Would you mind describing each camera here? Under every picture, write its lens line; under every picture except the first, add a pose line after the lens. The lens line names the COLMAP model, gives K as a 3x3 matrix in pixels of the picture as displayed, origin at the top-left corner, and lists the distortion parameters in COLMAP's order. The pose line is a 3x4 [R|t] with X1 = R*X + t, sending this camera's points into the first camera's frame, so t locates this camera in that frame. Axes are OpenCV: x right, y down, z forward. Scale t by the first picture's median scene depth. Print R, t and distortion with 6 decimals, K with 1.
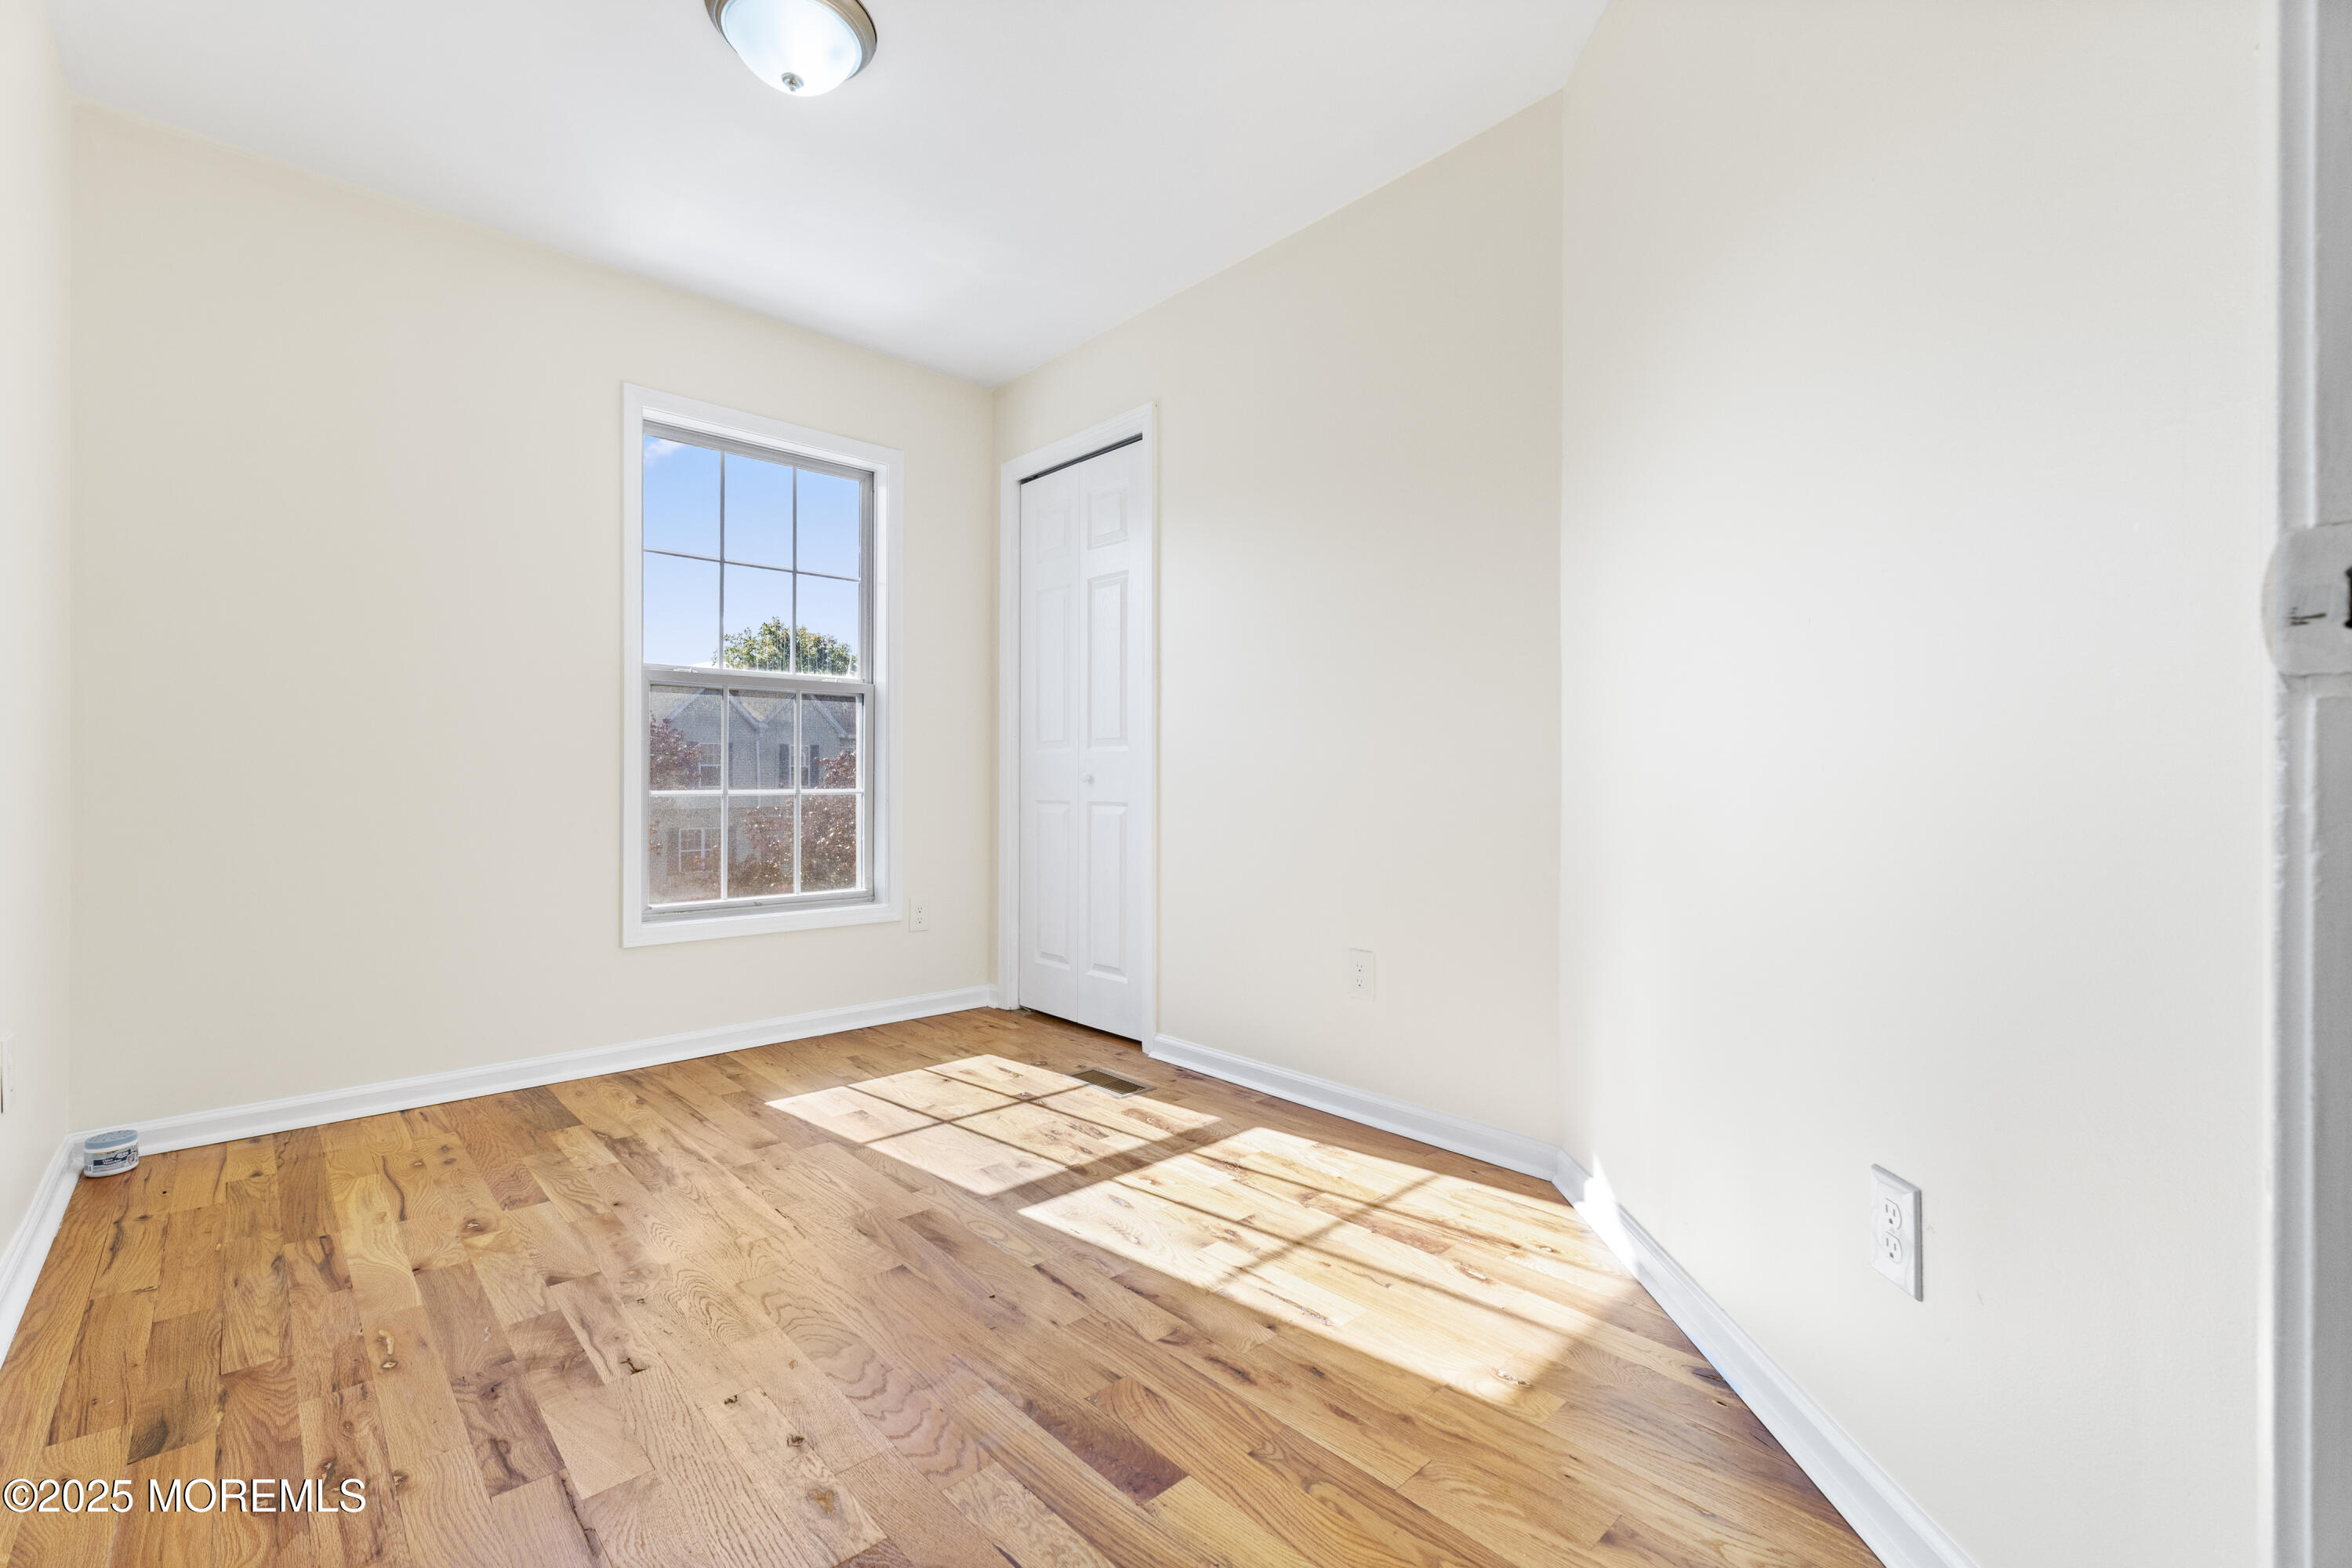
lens RADIAL K [[986.5, 0, 1179.1], [0, 986.5, 781.2], [0, 0, 1]] dist [0.003520, 0.000532]
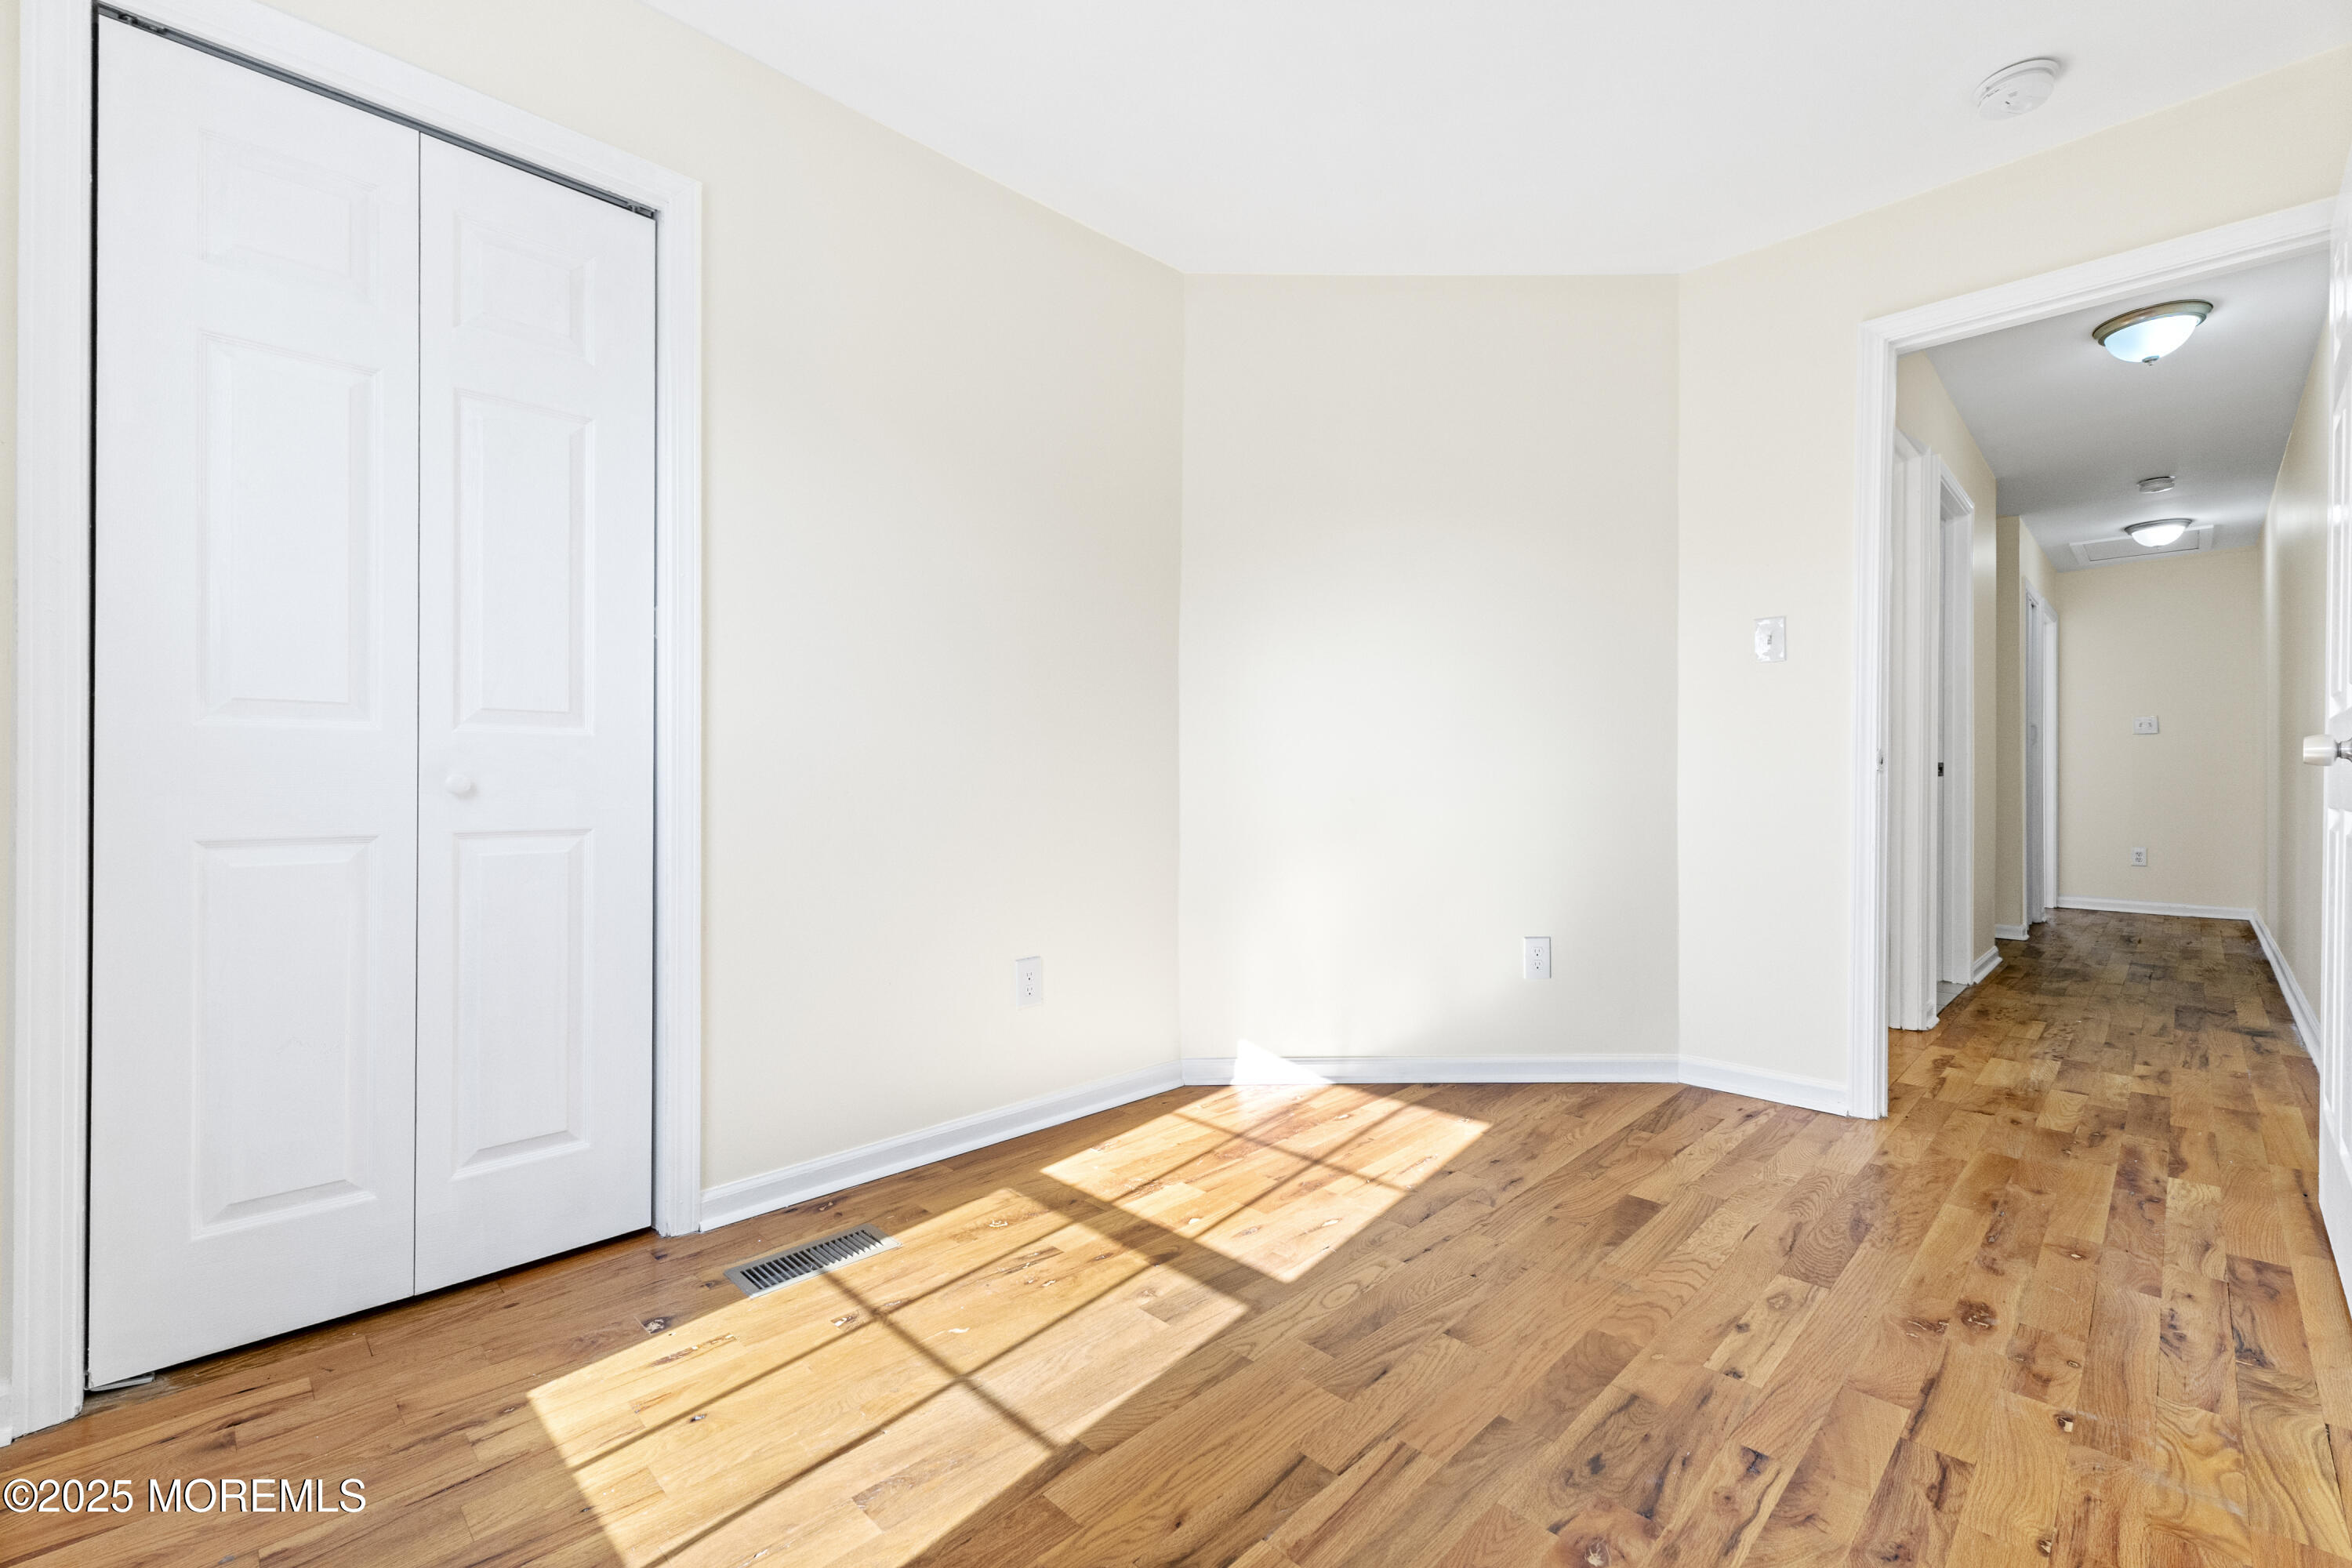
lens RADIAL K [[986.5, 0, 1179.1], [0, 986.5, 781.2], [0, 0, 1]] dist [0.003520, 0.000532]
pose [[-0.019877, -0.001620, 0.999801, -0.950009], [0.001607, 0.999997, 0.001652, -0.009107], [-0.999801, 0.001640, -0.019874, 1.022196]]
